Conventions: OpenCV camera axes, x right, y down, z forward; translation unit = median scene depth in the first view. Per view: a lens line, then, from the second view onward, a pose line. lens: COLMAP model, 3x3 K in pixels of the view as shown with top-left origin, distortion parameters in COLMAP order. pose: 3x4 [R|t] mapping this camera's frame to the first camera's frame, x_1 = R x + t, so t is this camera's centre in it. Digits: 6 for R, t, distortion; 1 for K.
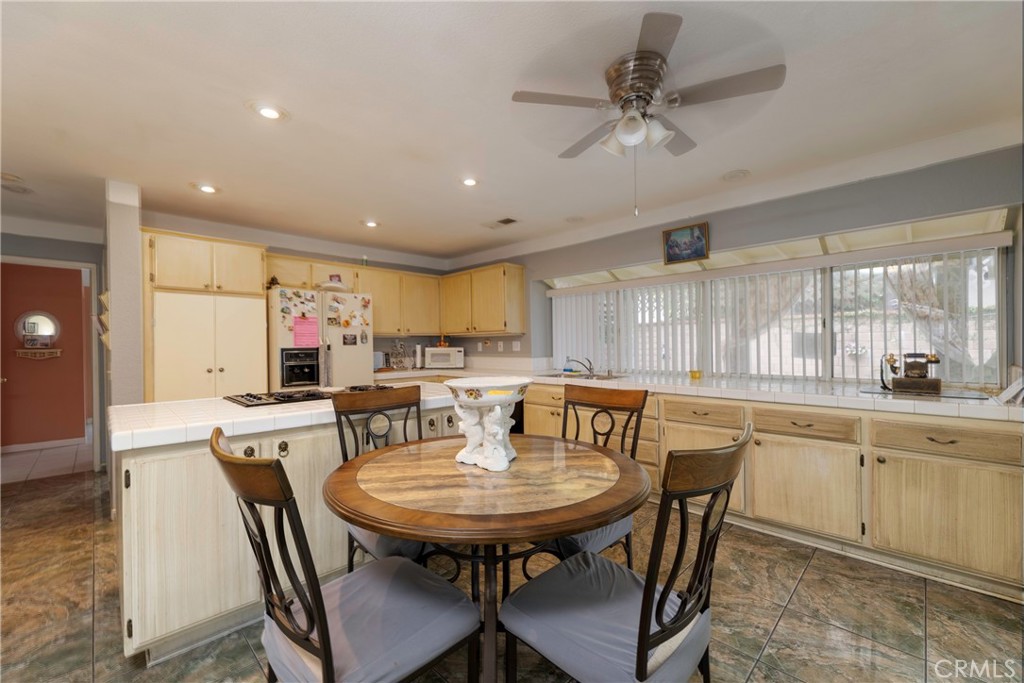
lens RADIAL K [[439.1, 0, 532.0], [0, 439.1, 343.5], [0, 0, 1]] dist [0.000198, -0.000340]
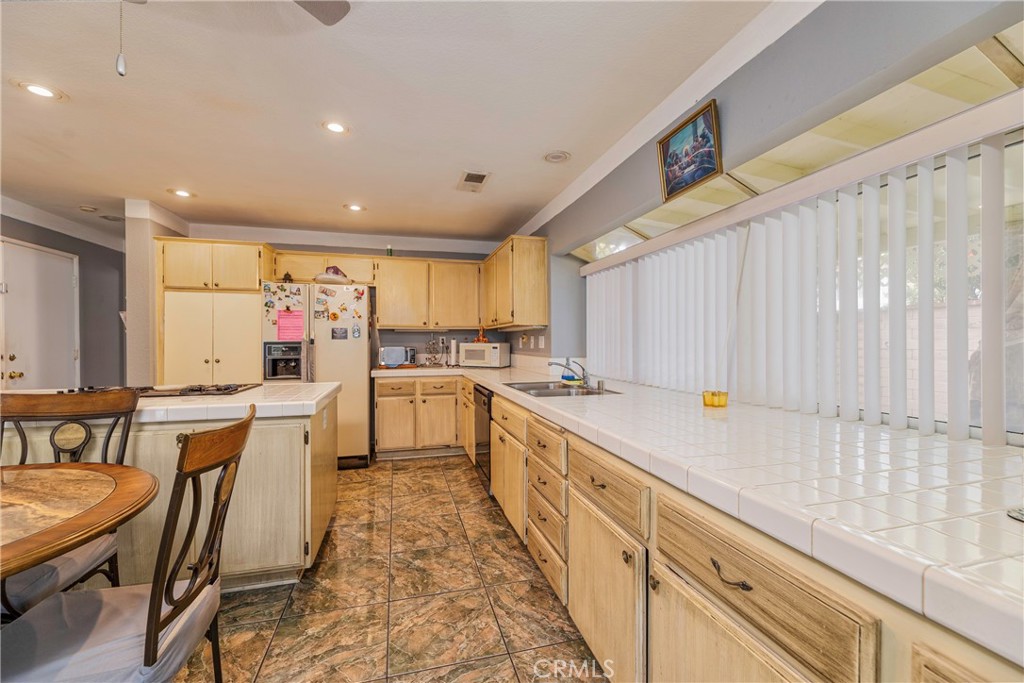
lens RADIAL K [[439.1, 0, 532.0], [0, 439.1, 343.5], [0, 0, 1]] dist [0.000198, -0.000340]
pose [[0.848460, 0.012601, -0.529110, 0.456613], [-0.007022, 0.999897, 0.012554, -0.002044], [0.529213, -0.006936, 0.848461, 0.427885]]
